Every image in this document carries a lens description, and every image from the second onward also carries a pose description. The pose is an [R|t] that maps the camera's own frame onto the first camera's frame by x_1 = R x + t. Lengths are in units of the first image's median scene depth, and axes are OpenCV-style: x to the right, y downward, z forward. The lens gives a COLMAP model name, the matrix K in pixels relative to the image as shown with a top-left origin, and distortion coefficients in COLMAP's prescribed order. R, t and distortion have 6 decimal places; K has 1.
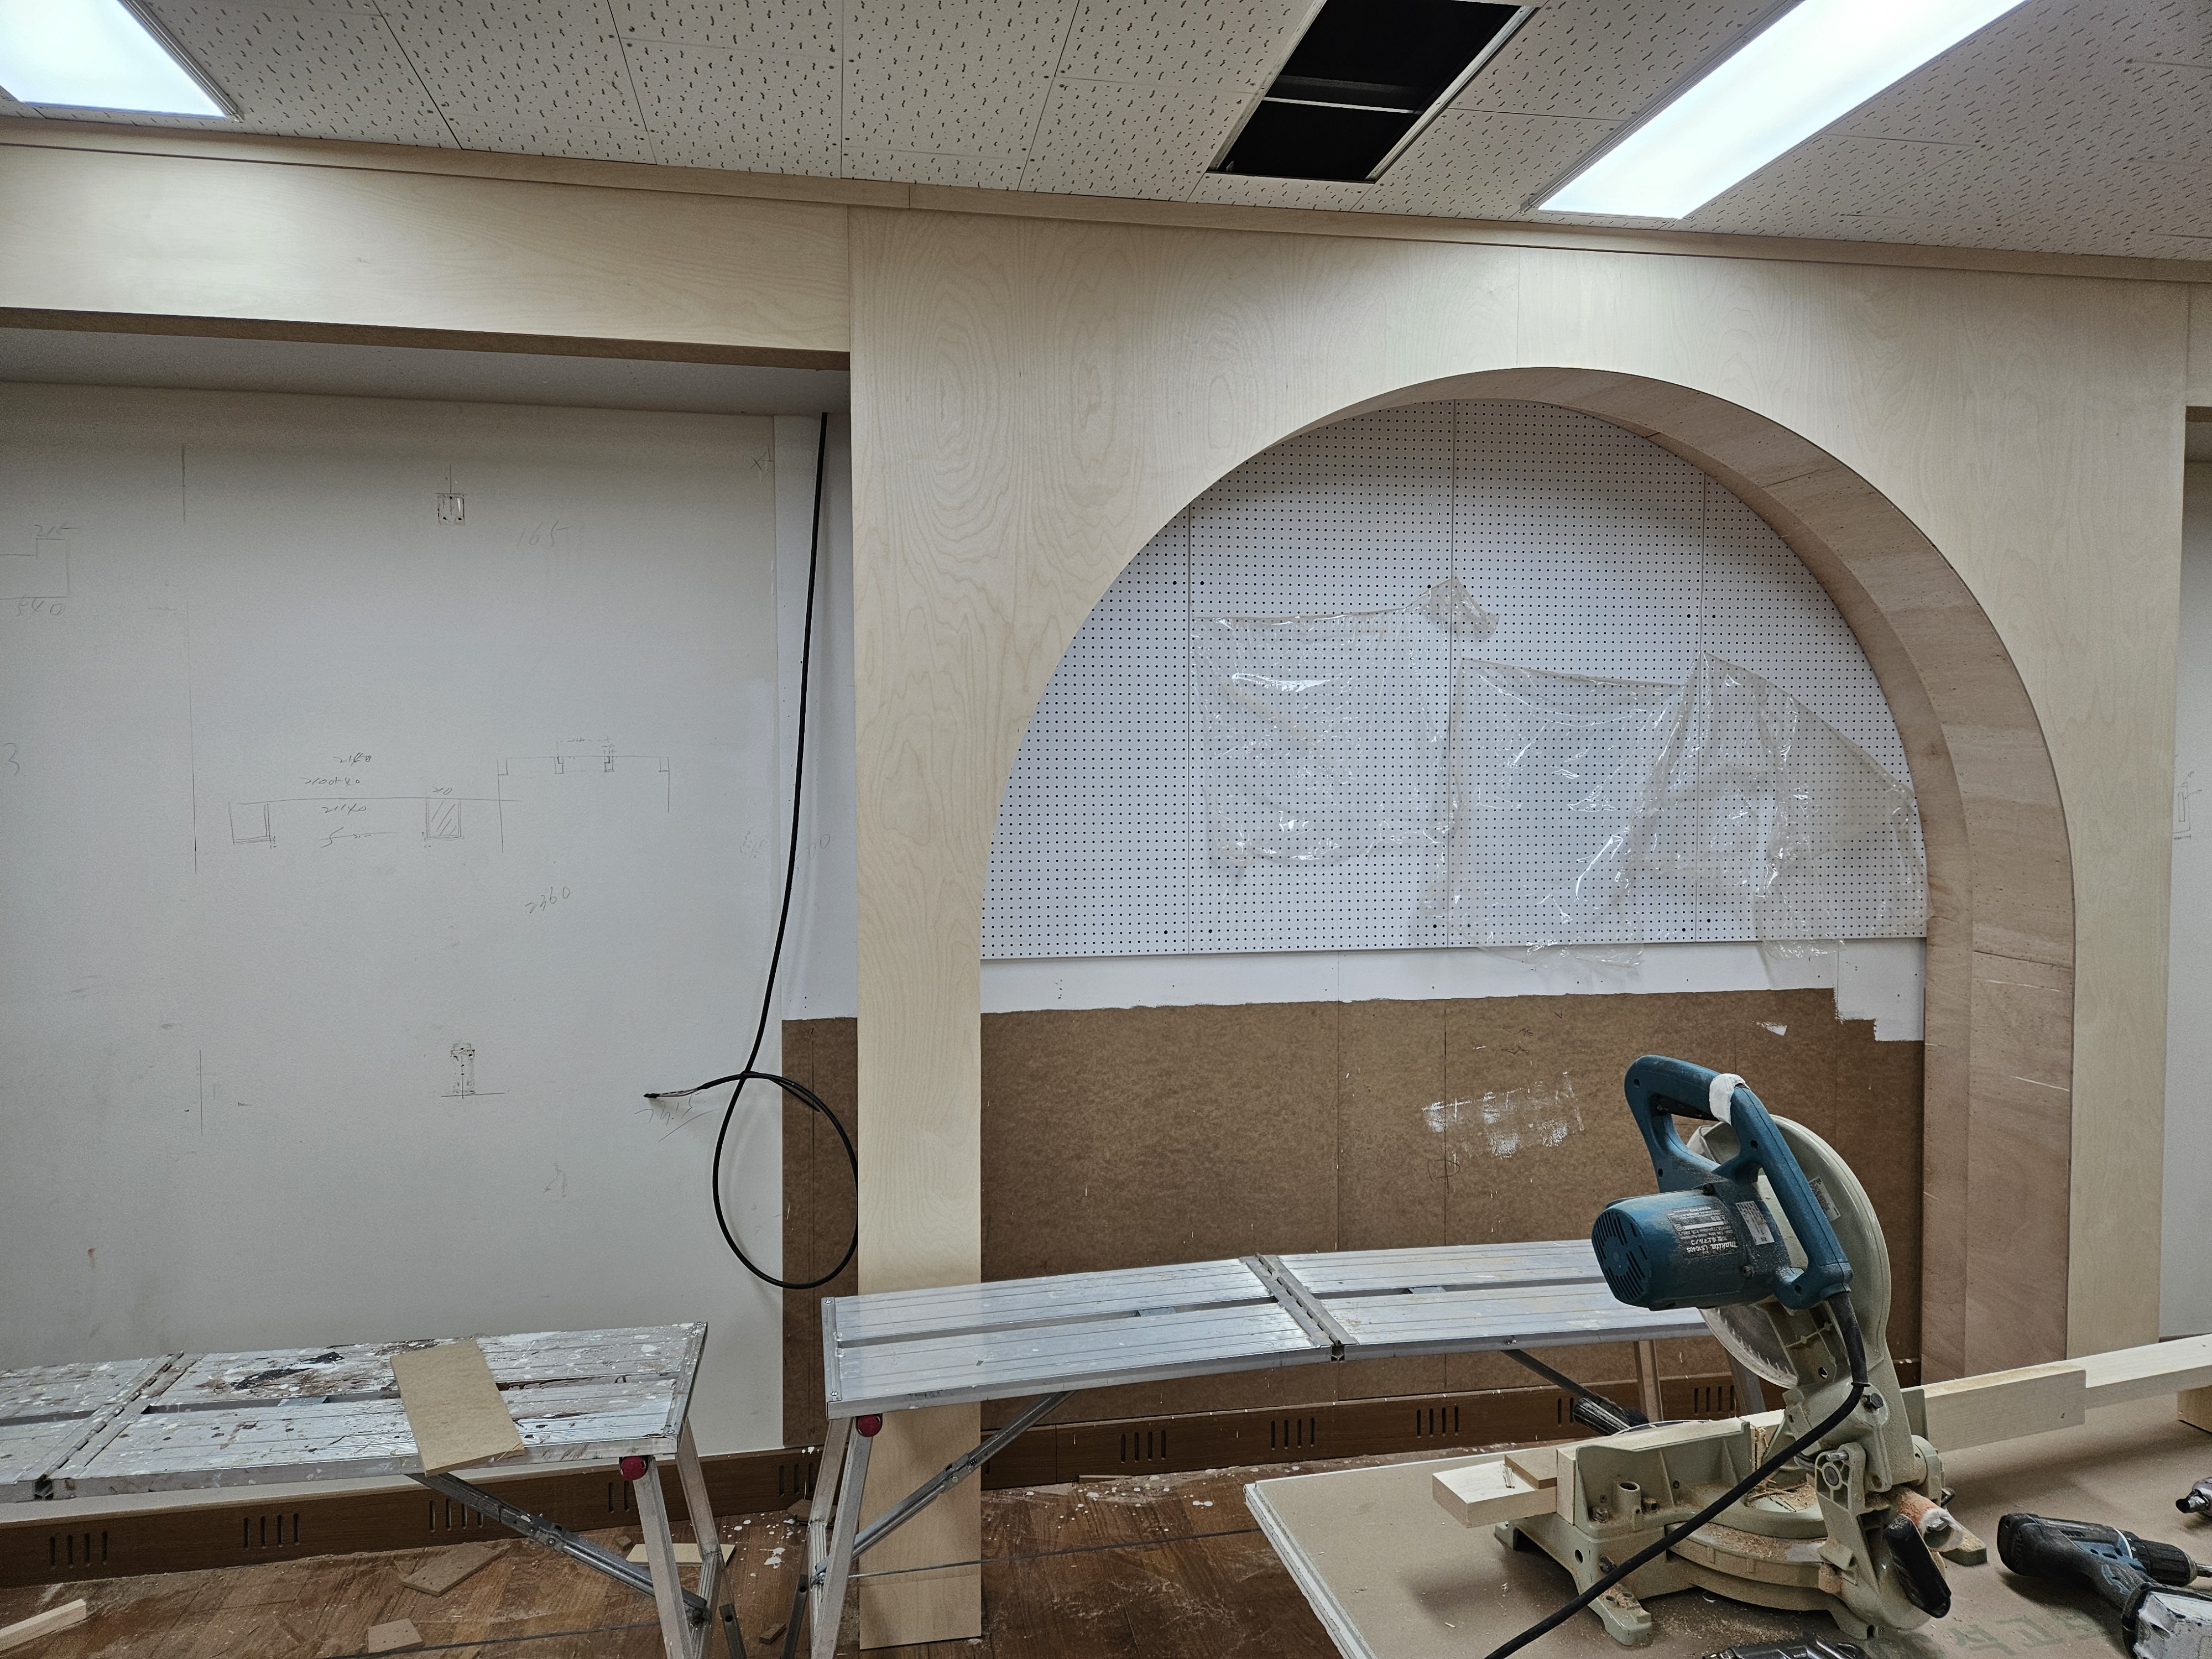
lens RADIAL K [[1476.0, 0, 1106.0], [0, 1476.0, 829.5], [0, 0, 1]] dist [0.077635, -0.056970]
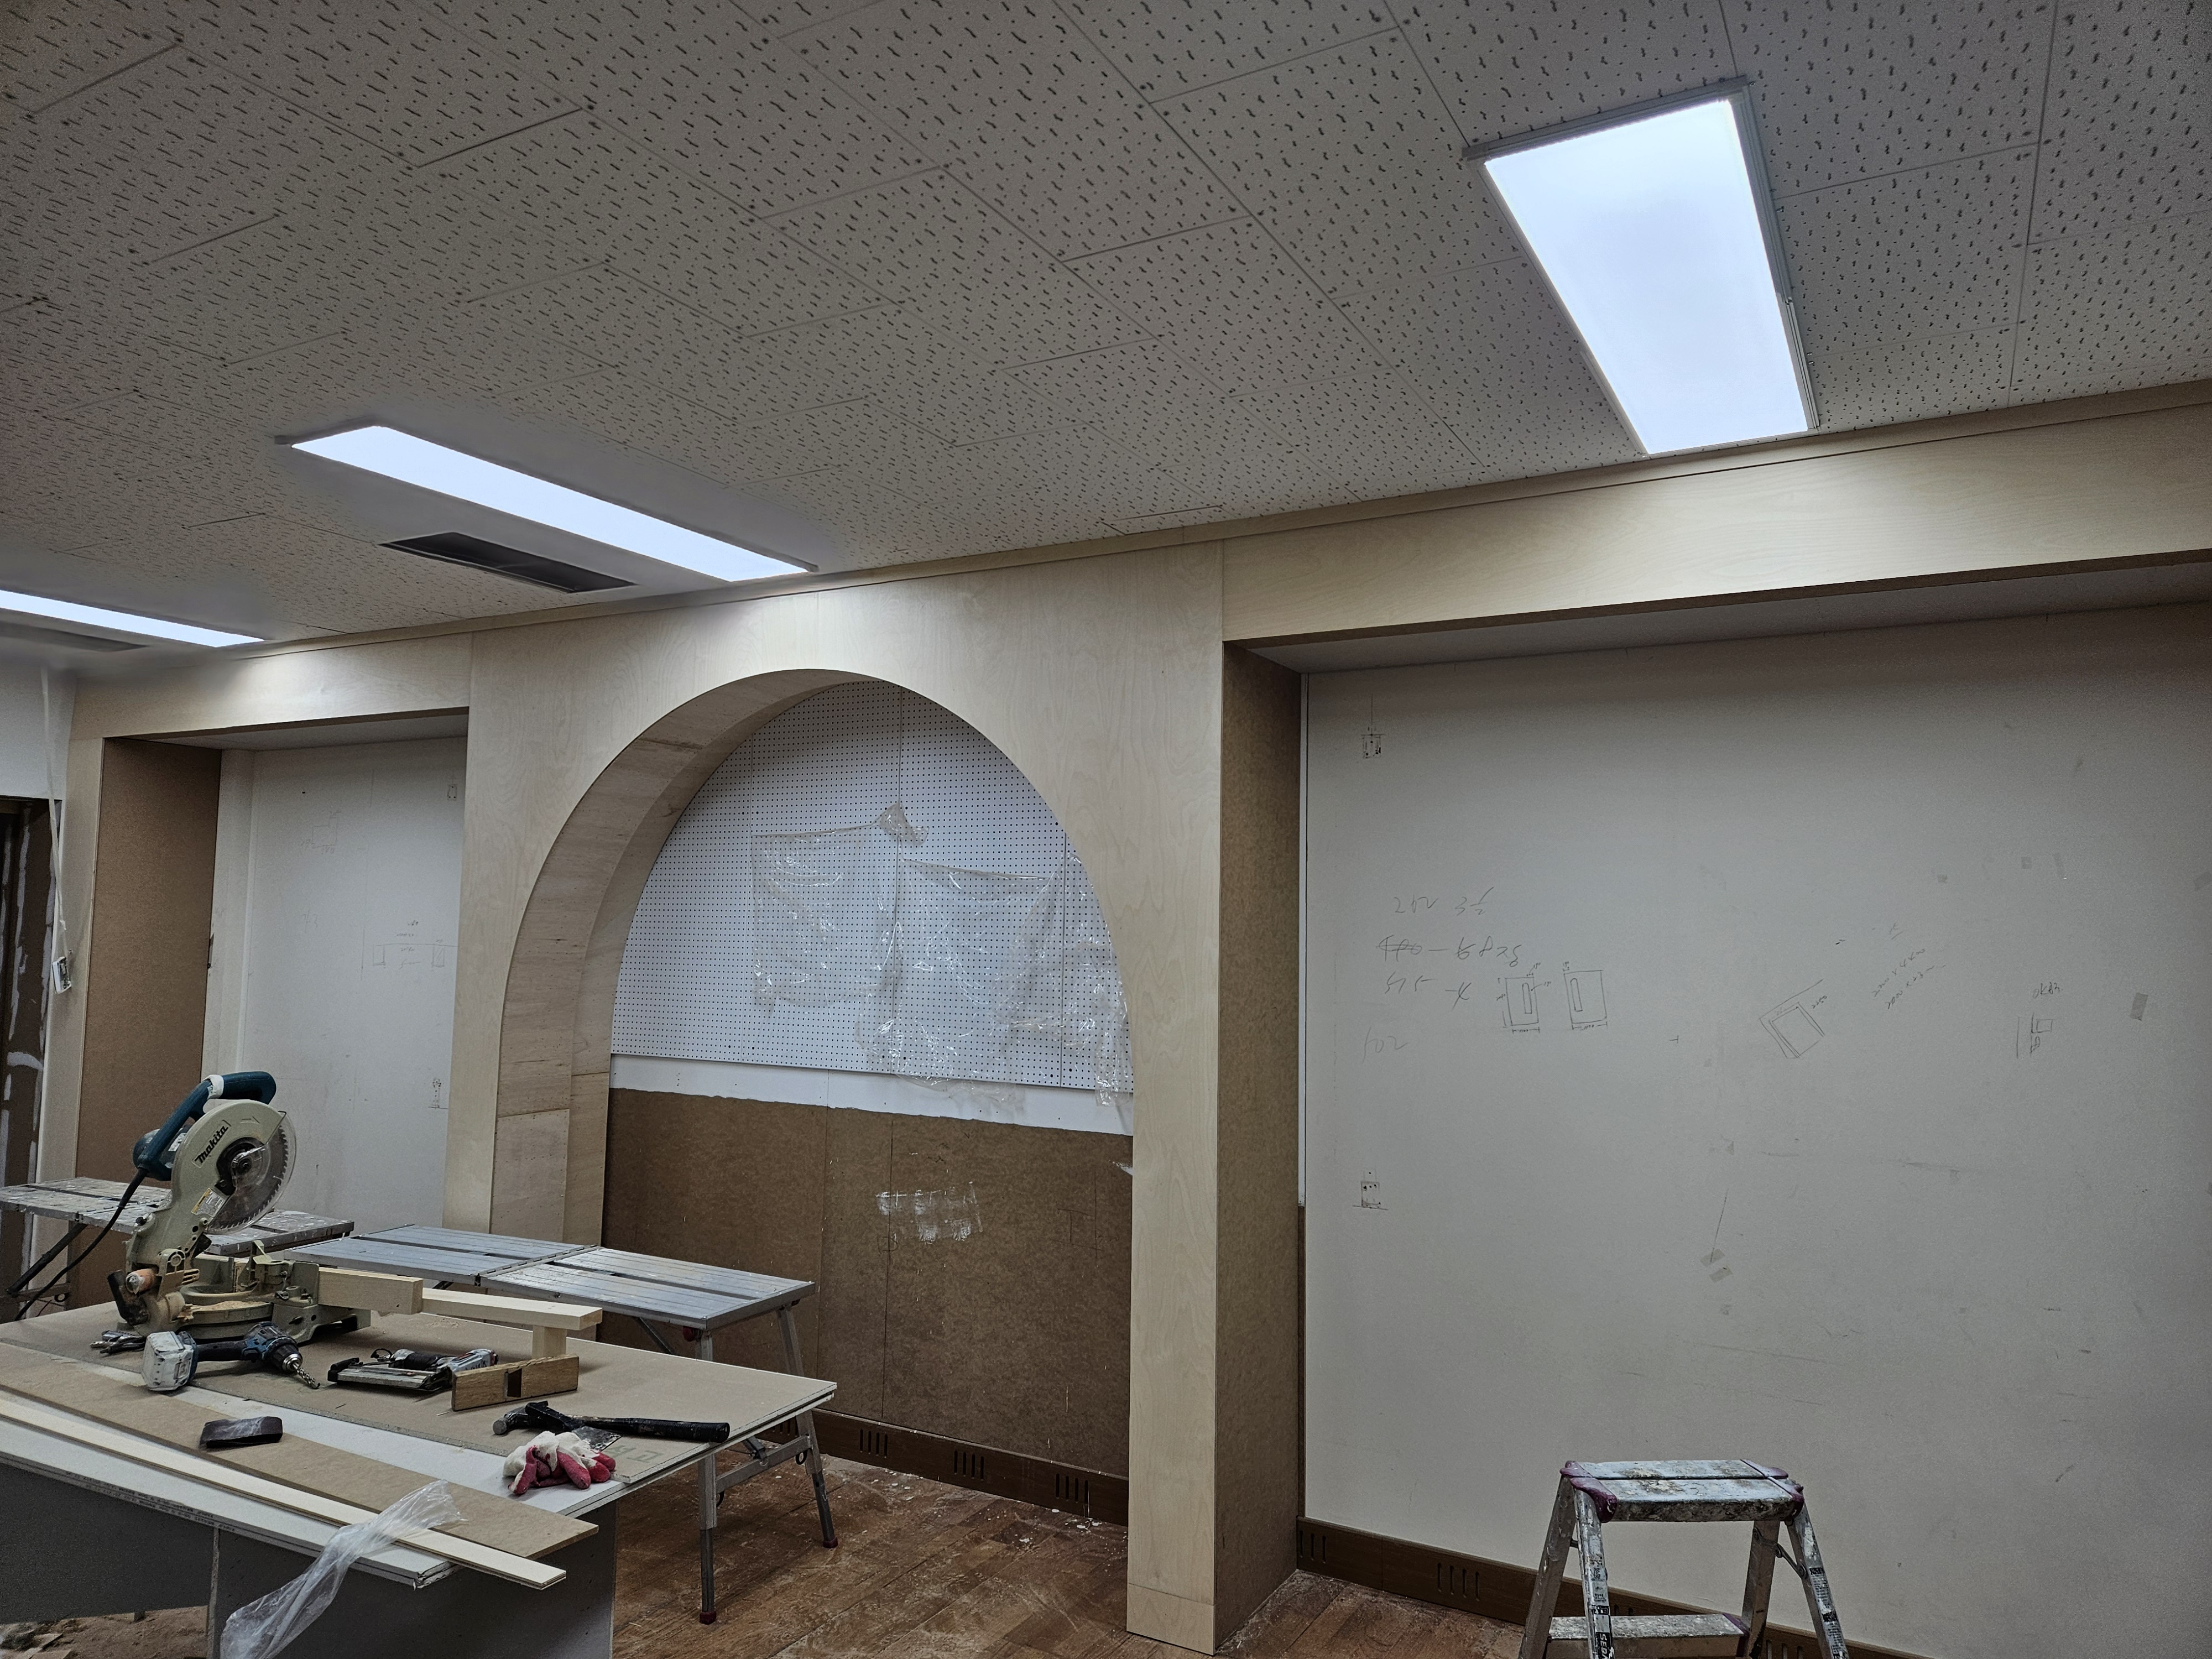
lens RADIAL K [[1456.1, 0, 1097.6], [0, 1456.1, 833.2], [0, 0, 1]] dist [0.084089, -0.072046]
pose [[0.769545, -0.027868, -0.637985, 1.216667], [-0.053037, 0.992807, -0.107341, -0.004489], [0.636387, 0.116441, 0.762531, 0.082472]]
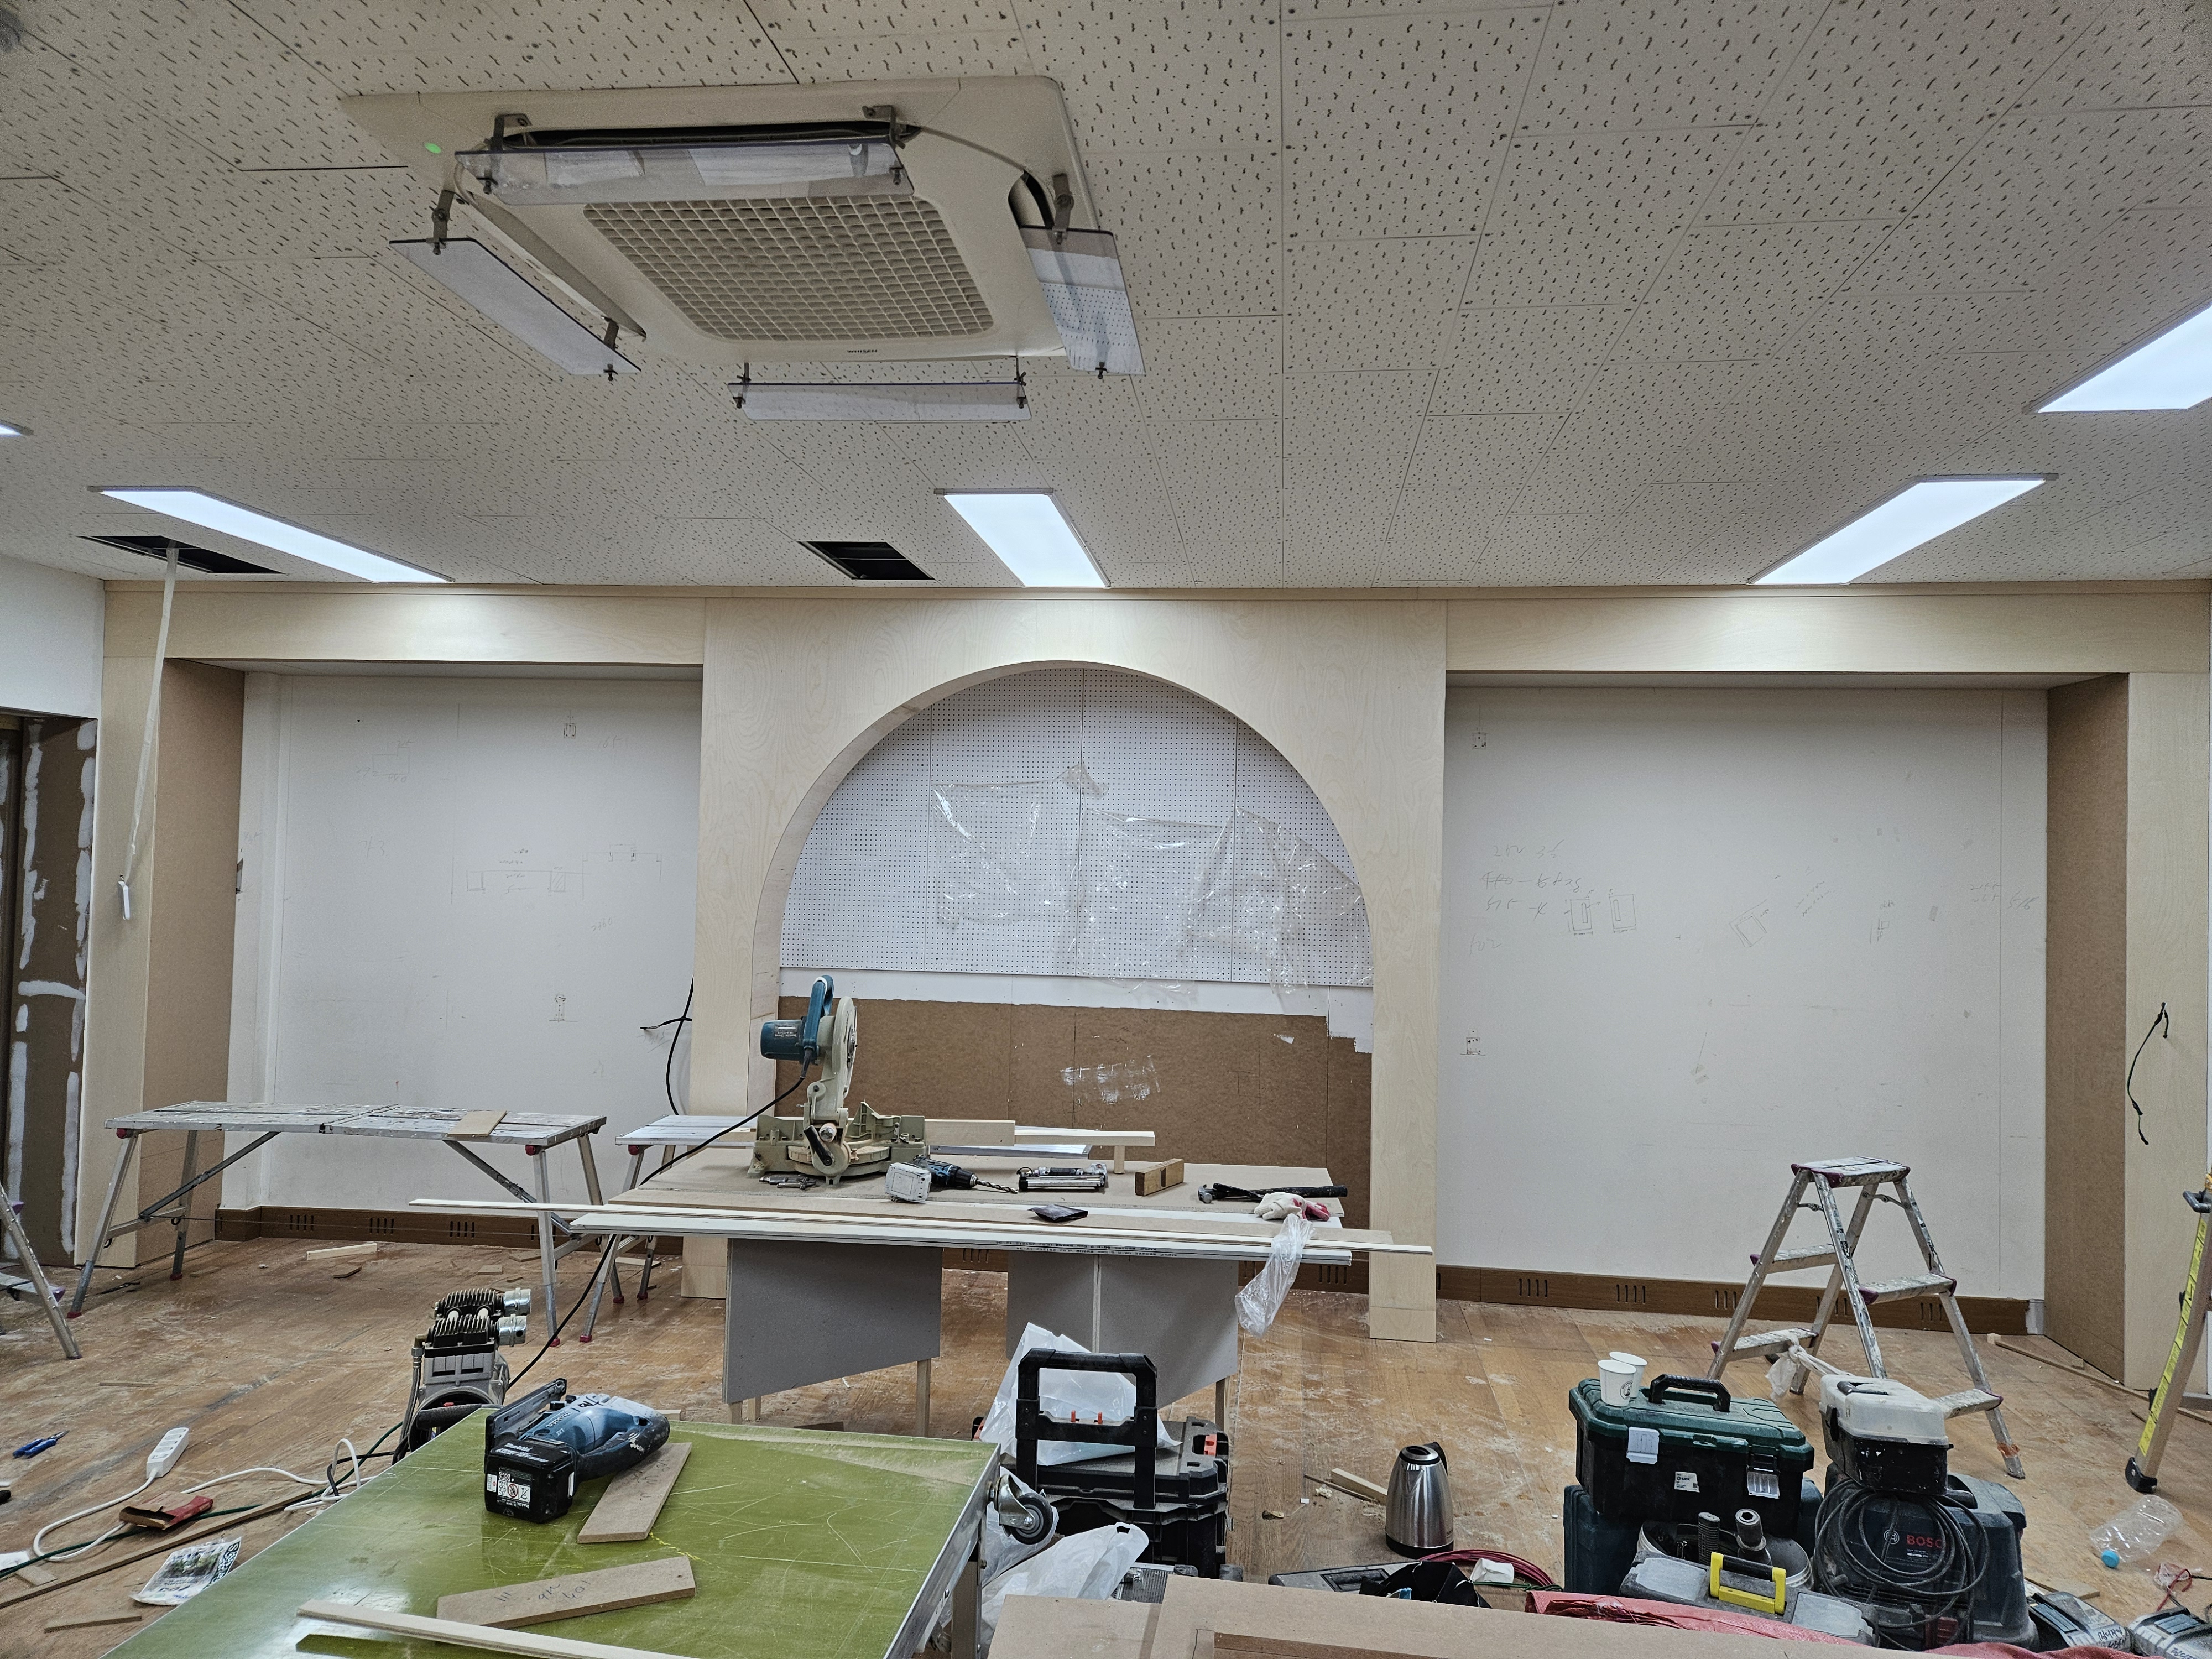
lens RADIAL K [[1456.1, 0, 1097.6], [0, 1456.1, 833.2], [0, 0, 1]] dist [0.084089, -0.072046]
pose [[0.954190, 0.018304, -0.298640, 0.749436], [-0.041835, 0.996484, -0.072594, 0.036058], [0.296261, 0.081762, 0.951601, -0.605935]]
